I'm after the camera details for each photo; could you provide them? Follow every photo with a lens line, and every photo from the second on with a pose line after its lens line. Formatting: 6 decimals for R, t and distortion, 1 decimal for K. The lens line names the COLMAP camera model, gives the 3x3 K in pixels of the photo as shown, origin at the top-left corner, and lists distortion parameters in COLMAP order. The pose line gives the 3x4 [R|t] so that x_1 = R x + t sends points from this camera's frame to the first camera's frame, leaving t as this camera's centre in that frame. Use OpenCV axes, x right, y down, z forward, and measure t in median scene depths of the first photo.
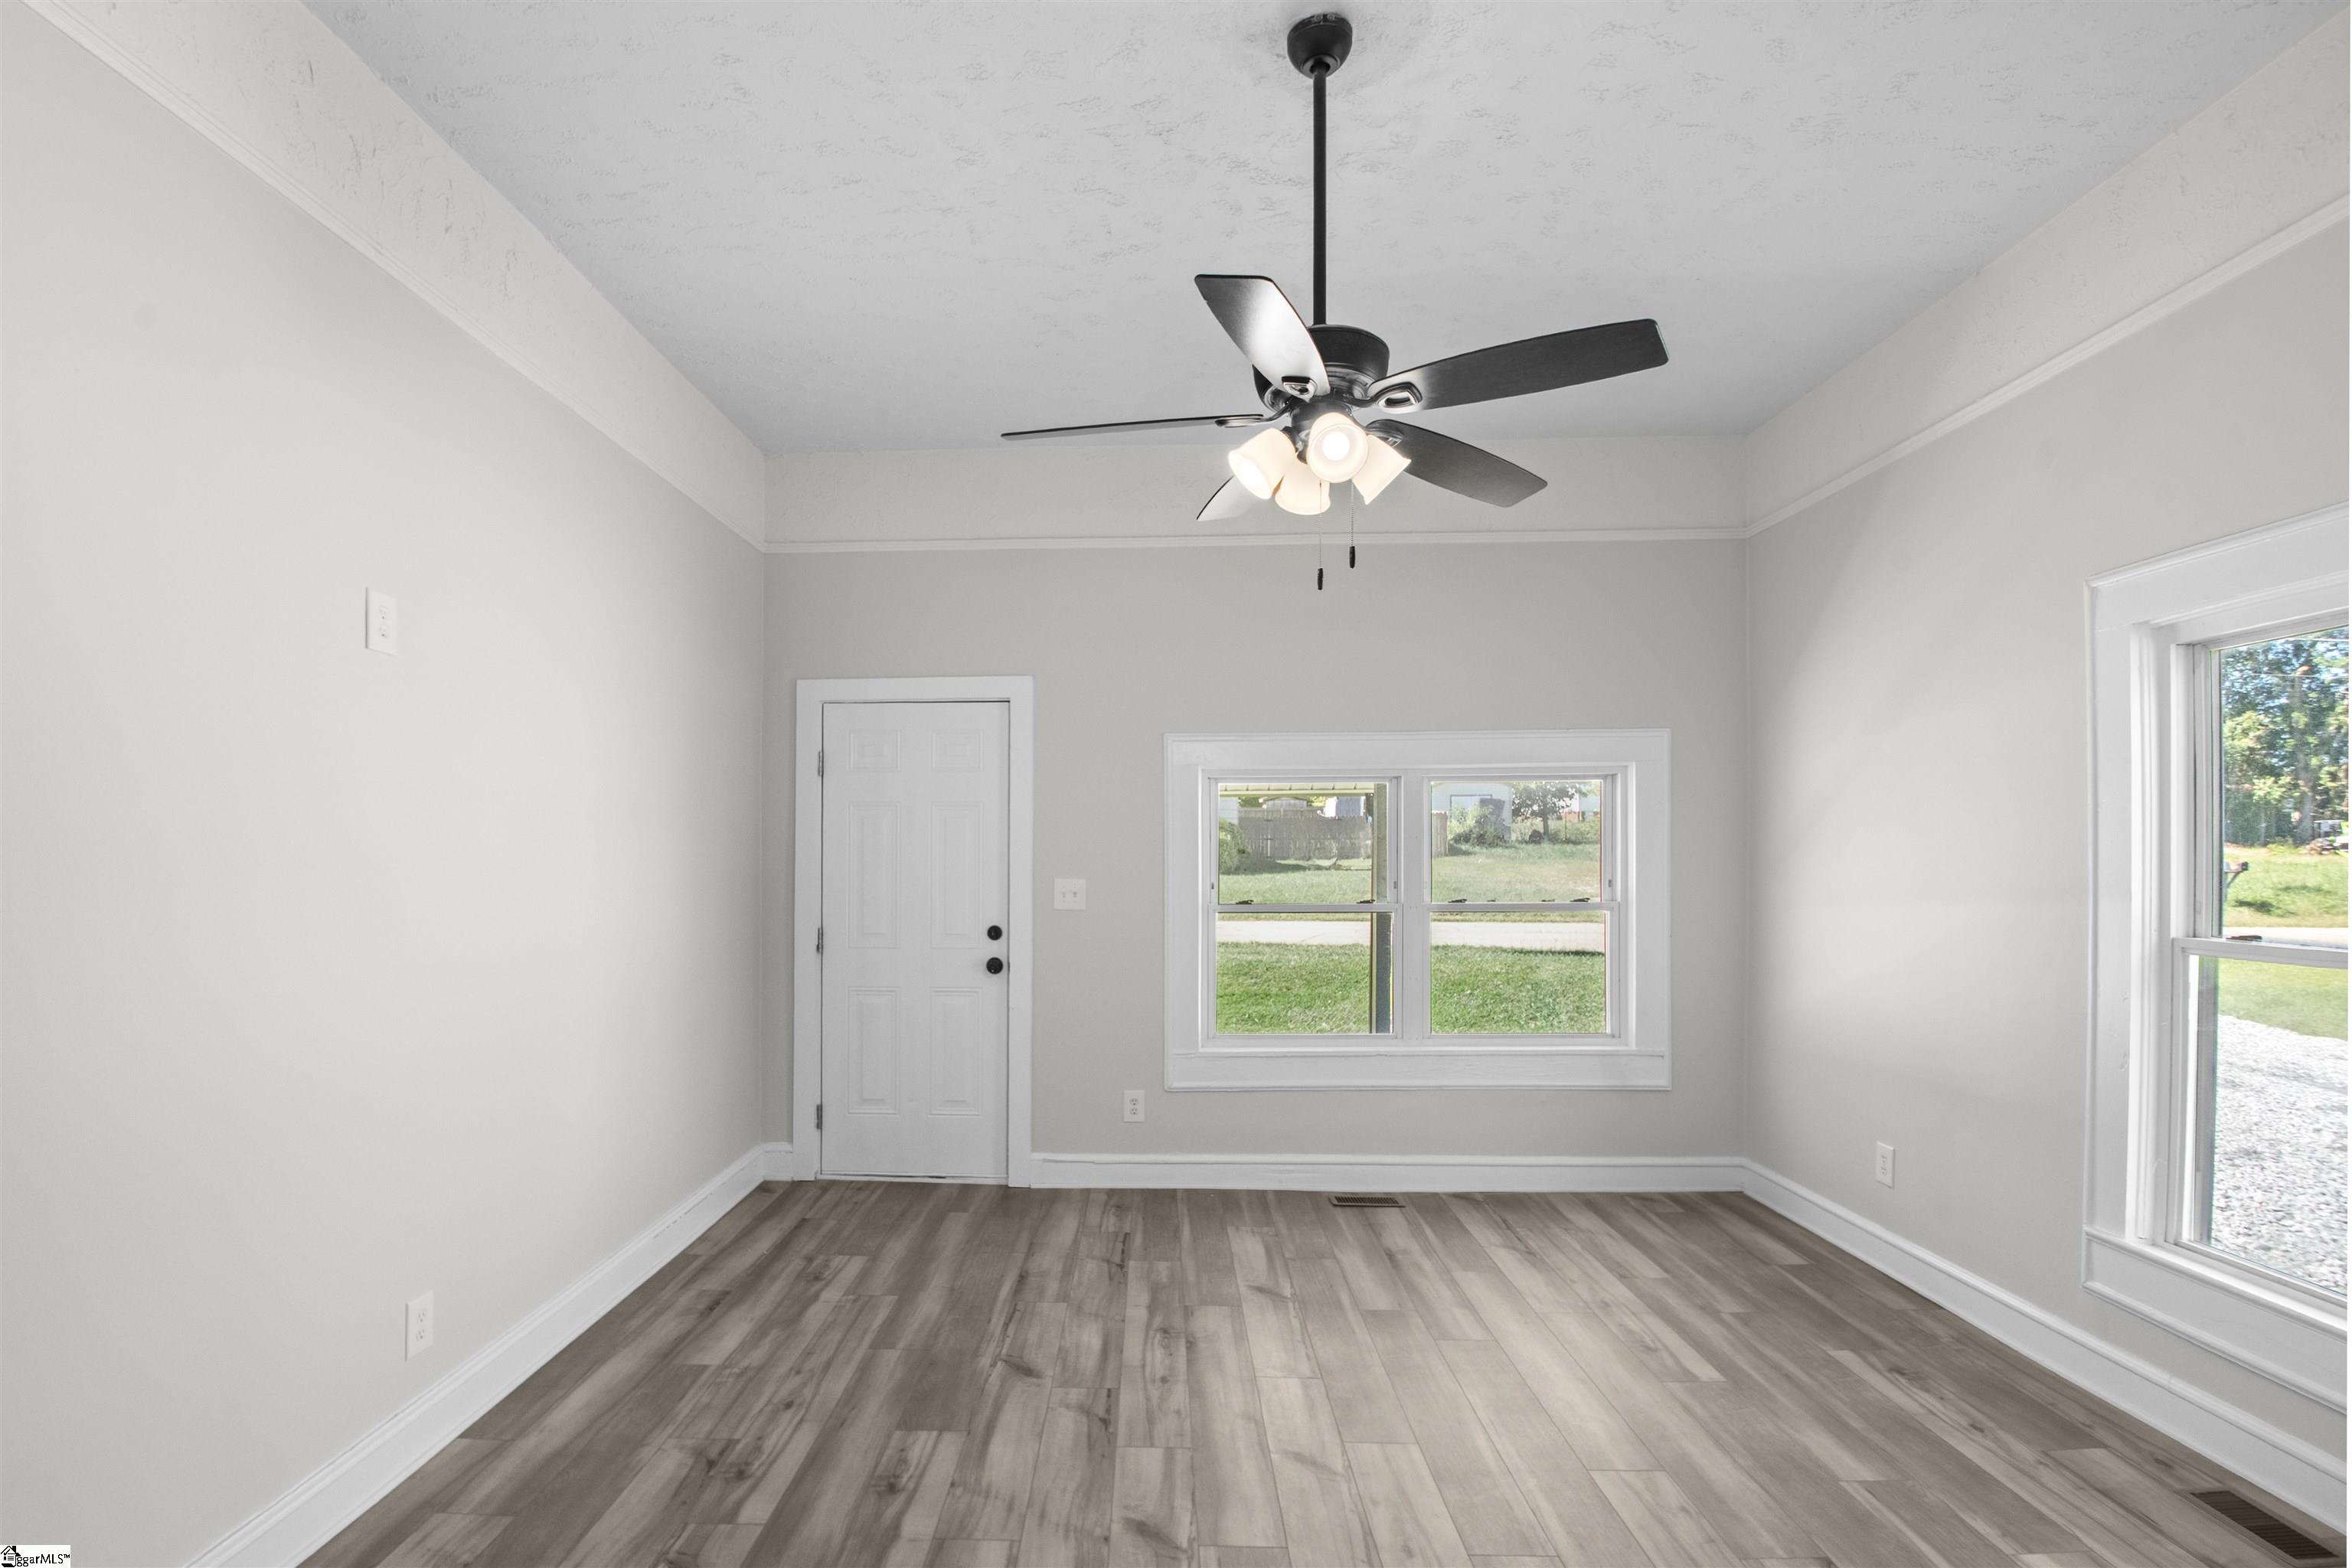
lens RADIAL K [[1095.9, 0, 1106.8], [0, 1095.9, 866.4], [0, 0, 1]] dist [-0.020360, -0.000138]
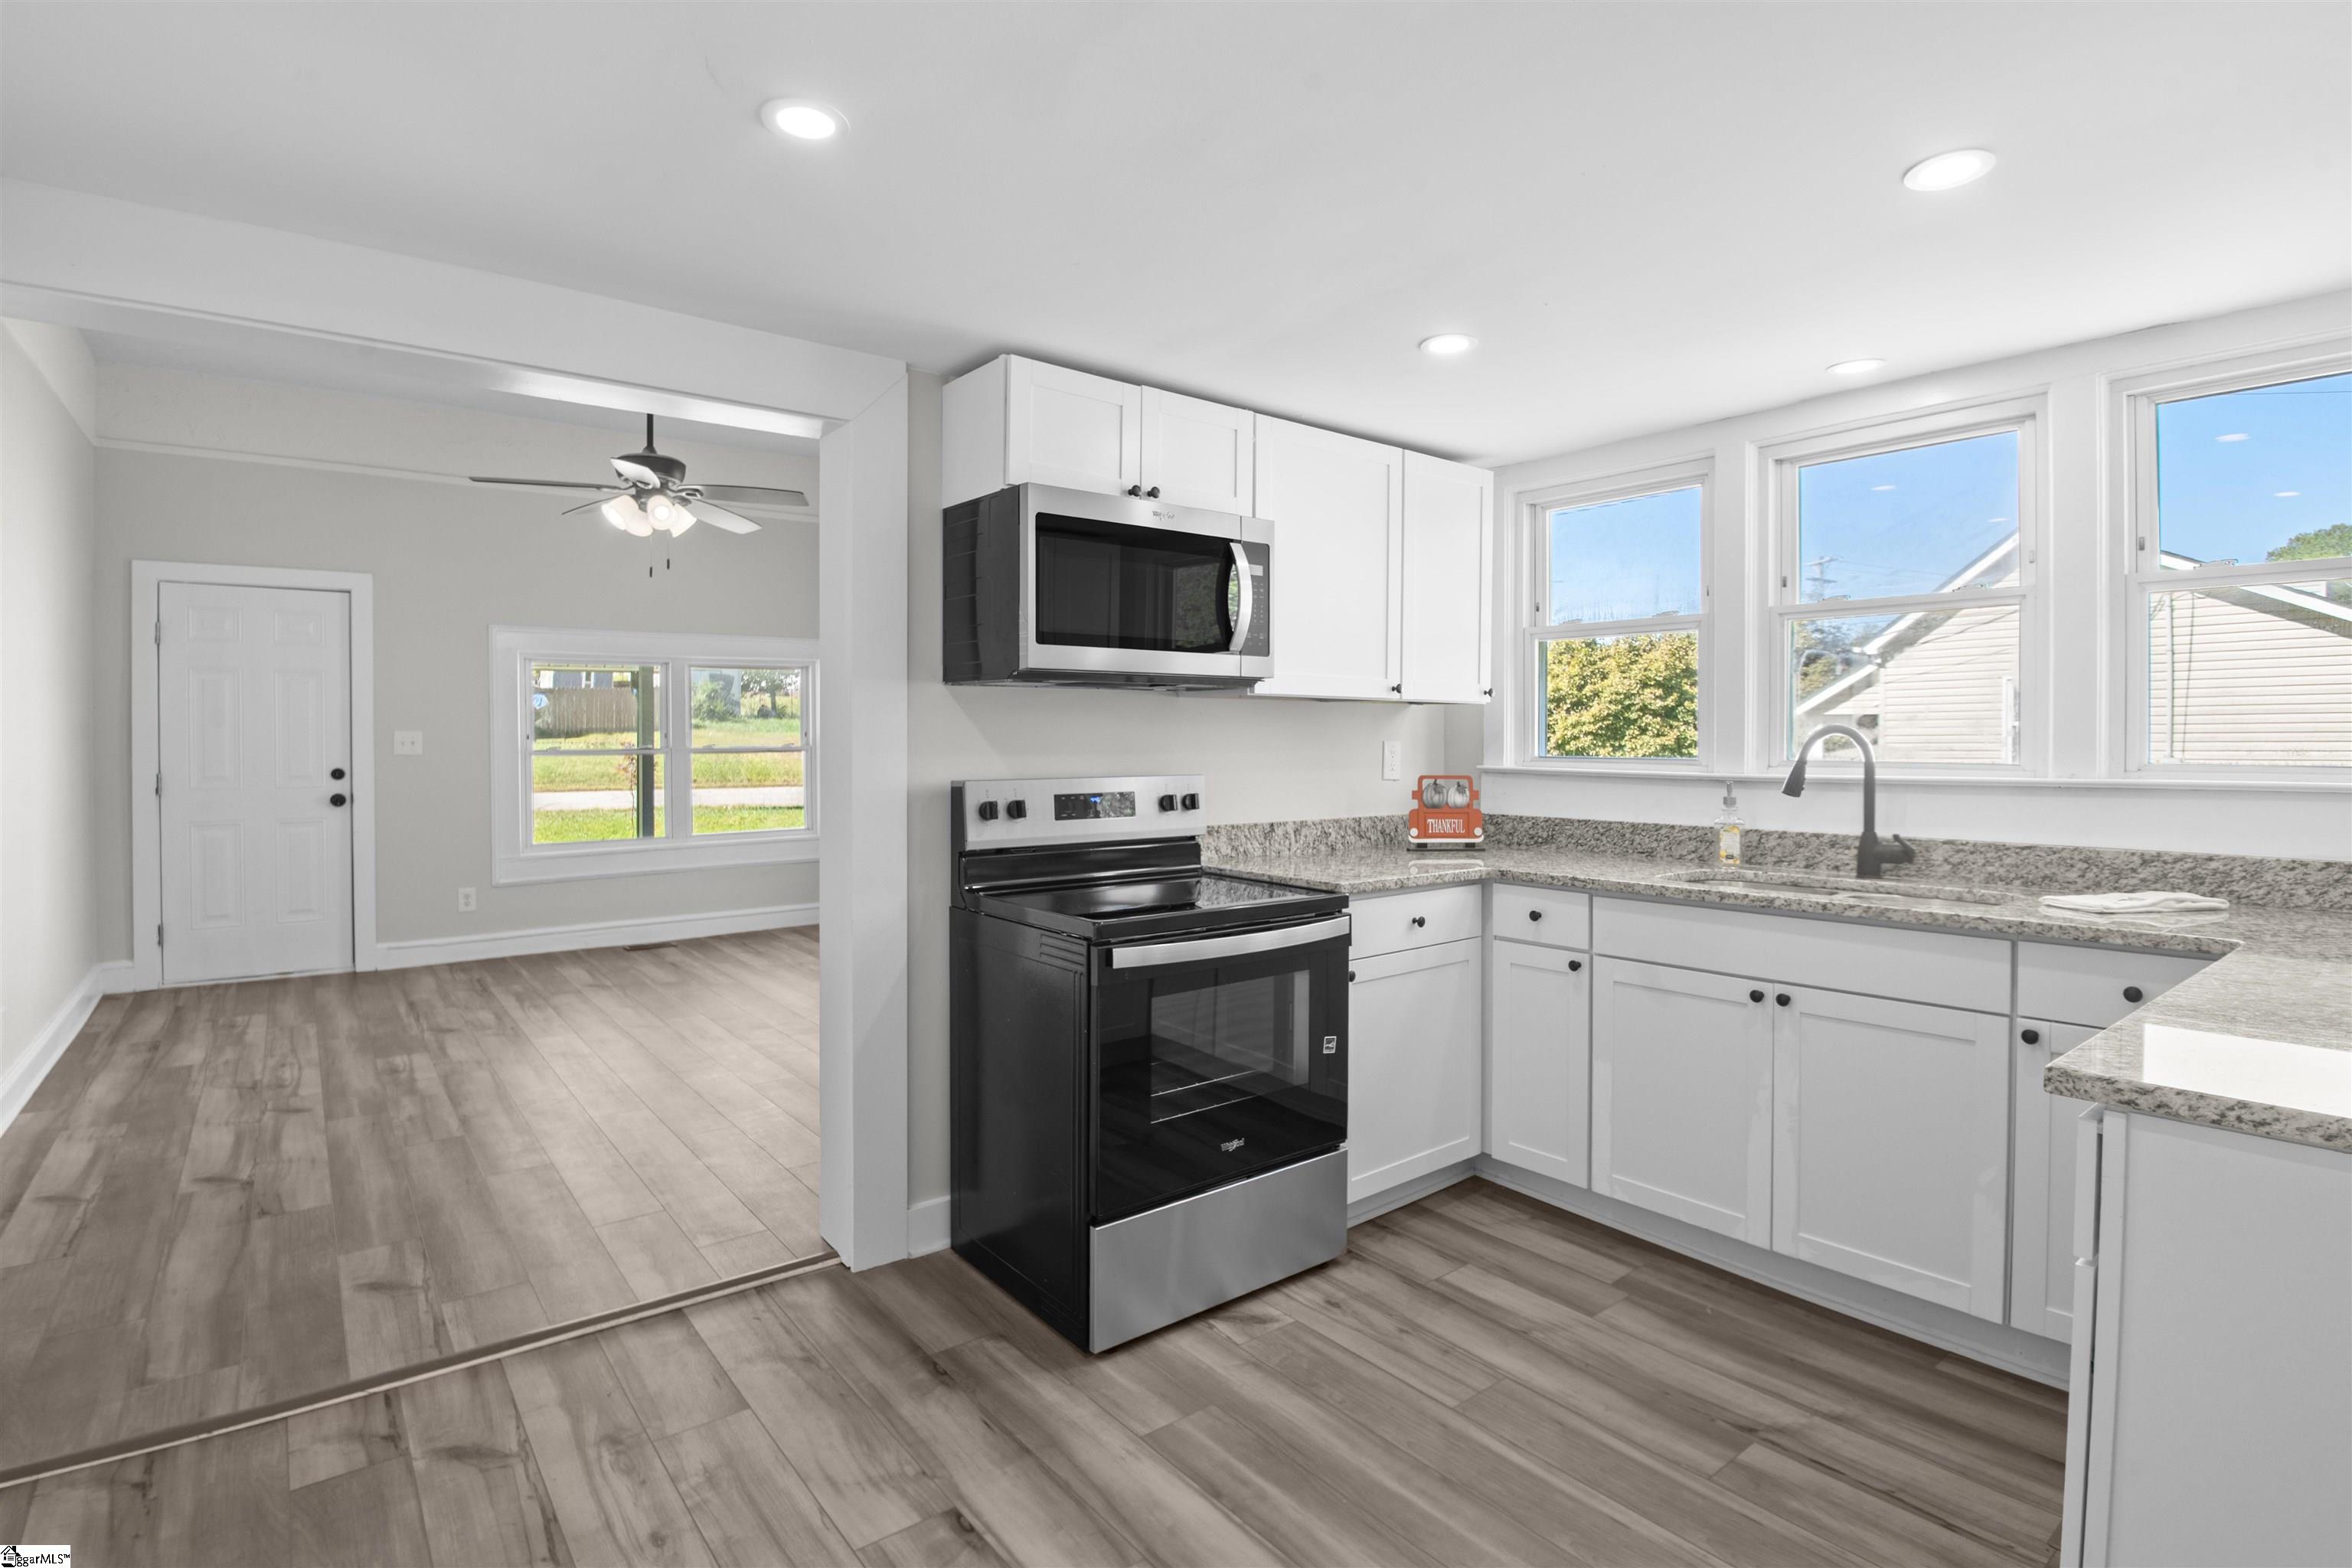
lens RADIAL K [[1132.9, 0, 1169.4], [0, 1132.9, 758.6], [0, 0, 1]] dist [0.001351, -0.017760]
pose [[0.752064, -0.013609, 0.658949, -0.282108], [0.005101, 0.999877, 0.014829, 0.034051], [-0.659070, -0.007791, 0.752041, -0.729288]]
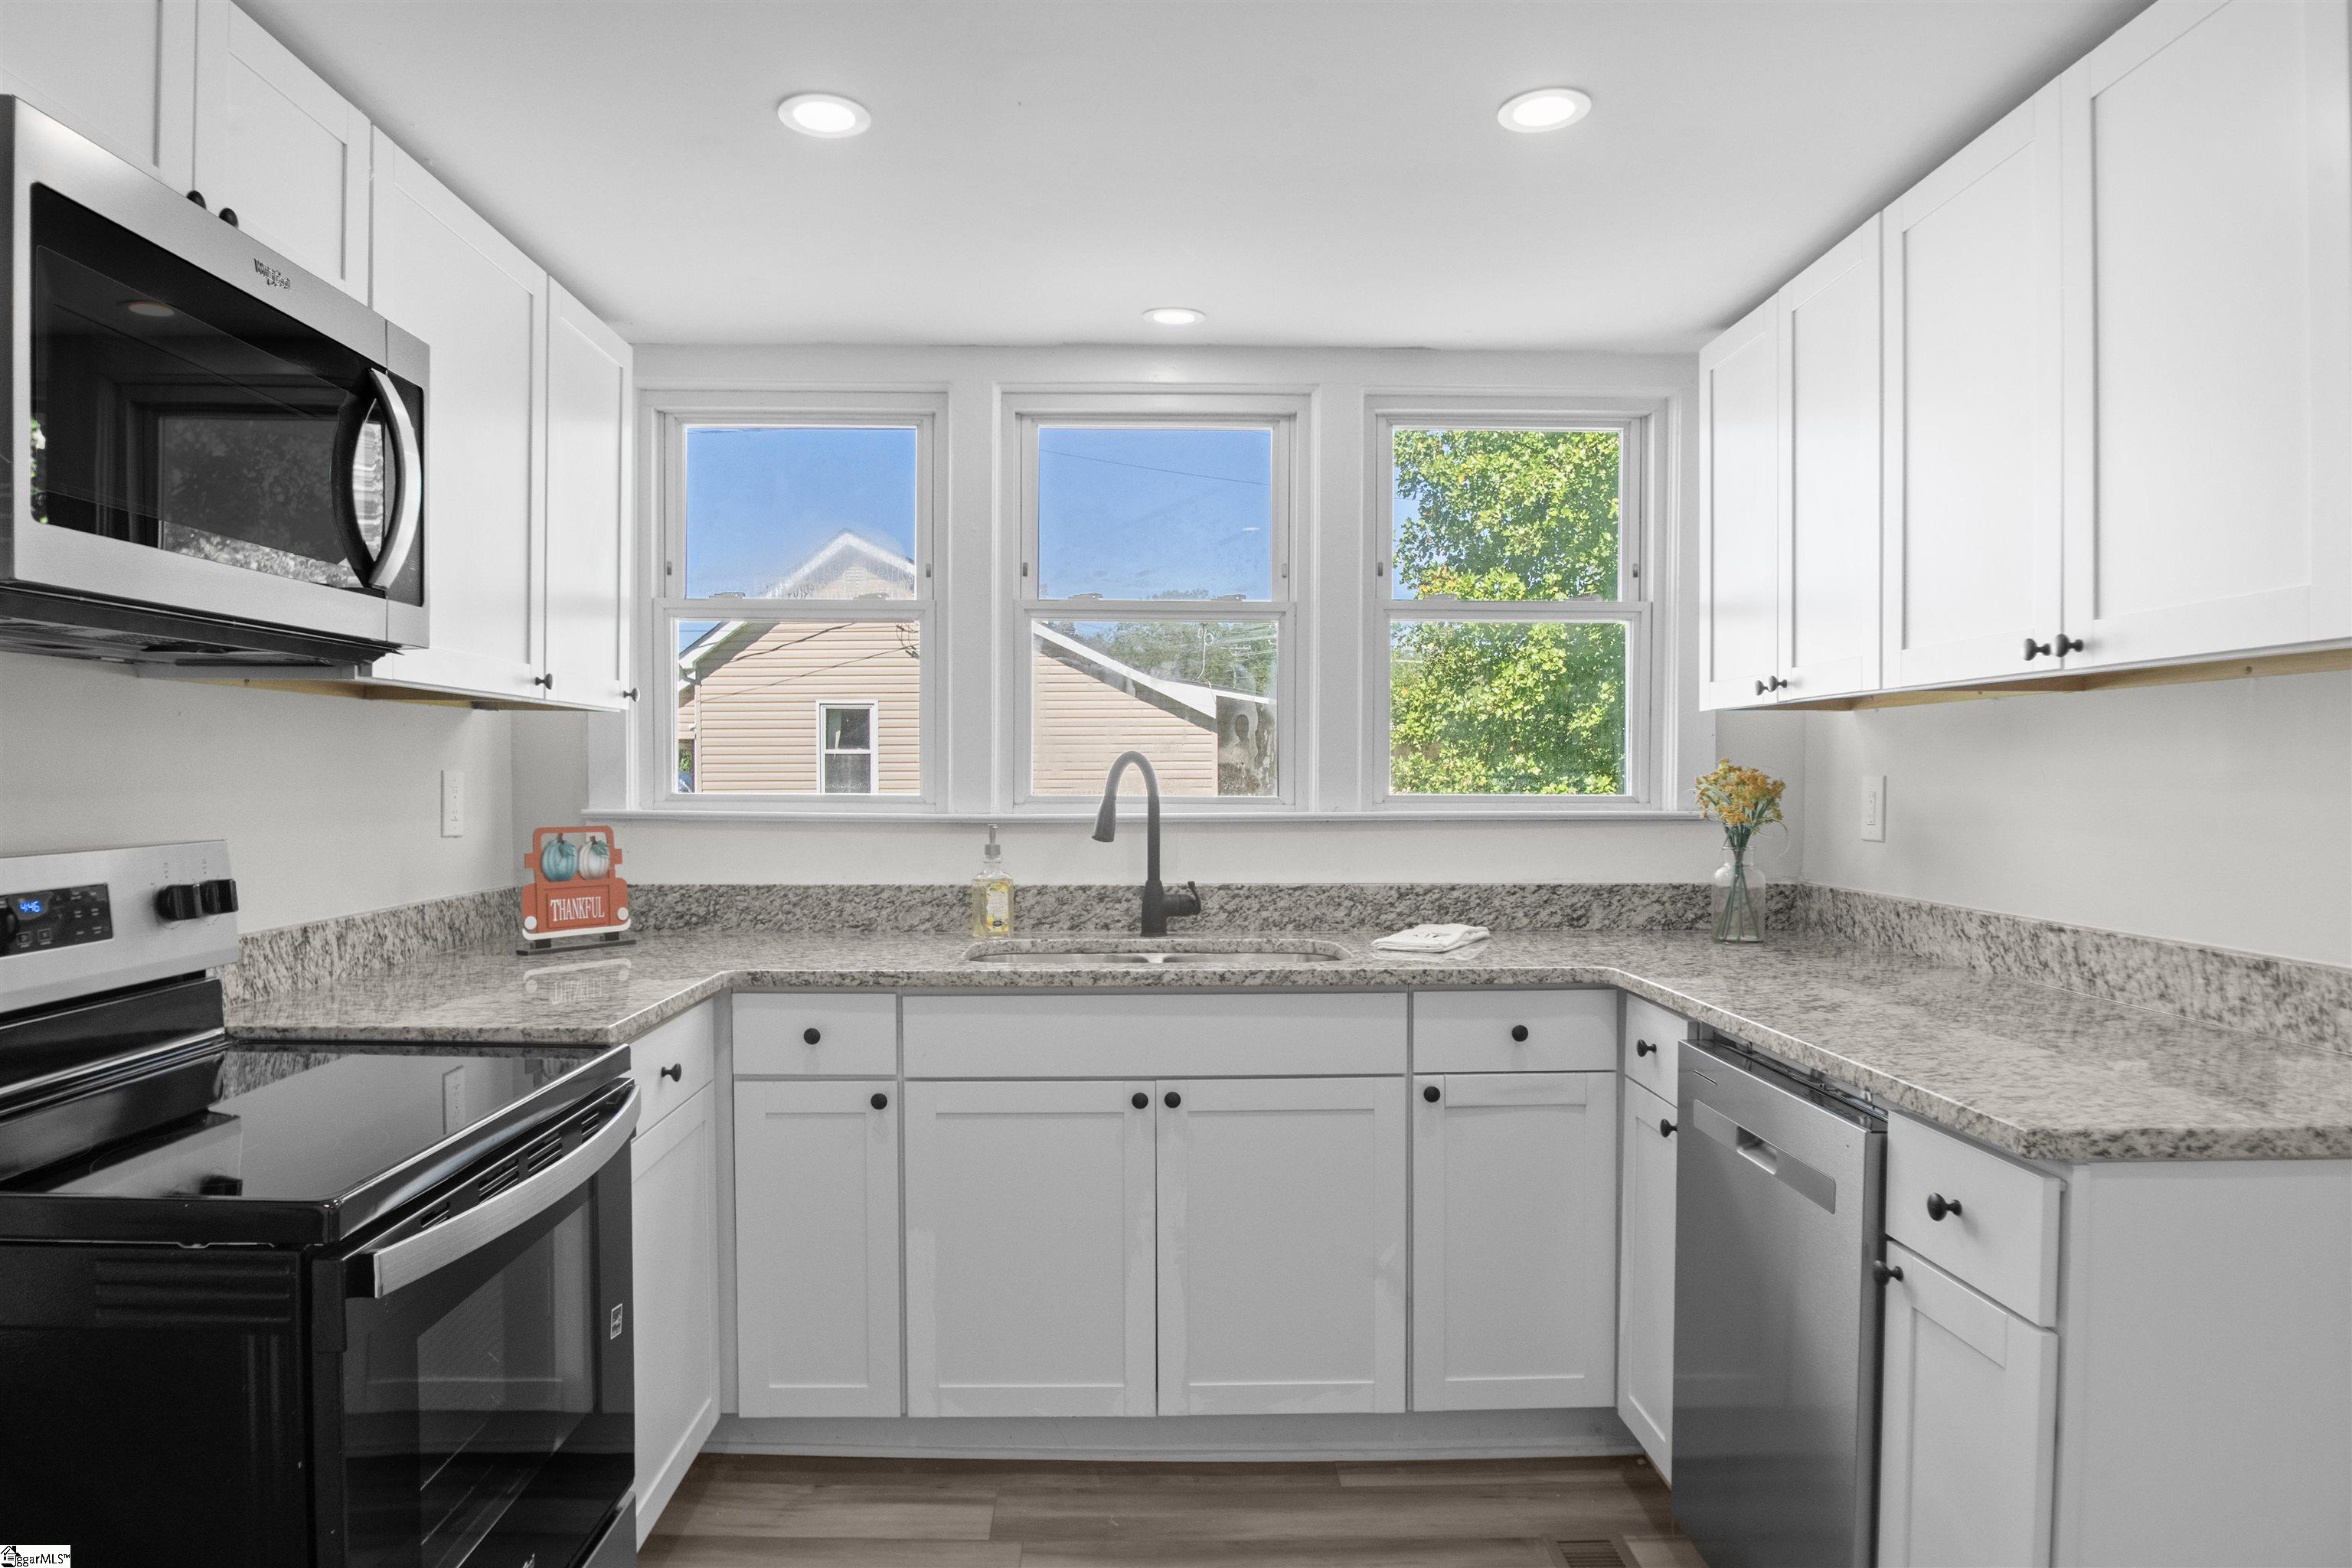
lens RADIAL K [[1456.6, 0, 1150.2], [0, 1456.6, 817.0], [0, 0, 1]] dist [-0.035531, 0.001272]
pose [[-0.058985, -0.035396, 0.997631, -0.240790], [0.001025, 0.999369, 0.035518, 0.032327], [-0.998258, 0.003118, -0.058911, -0.398978]]
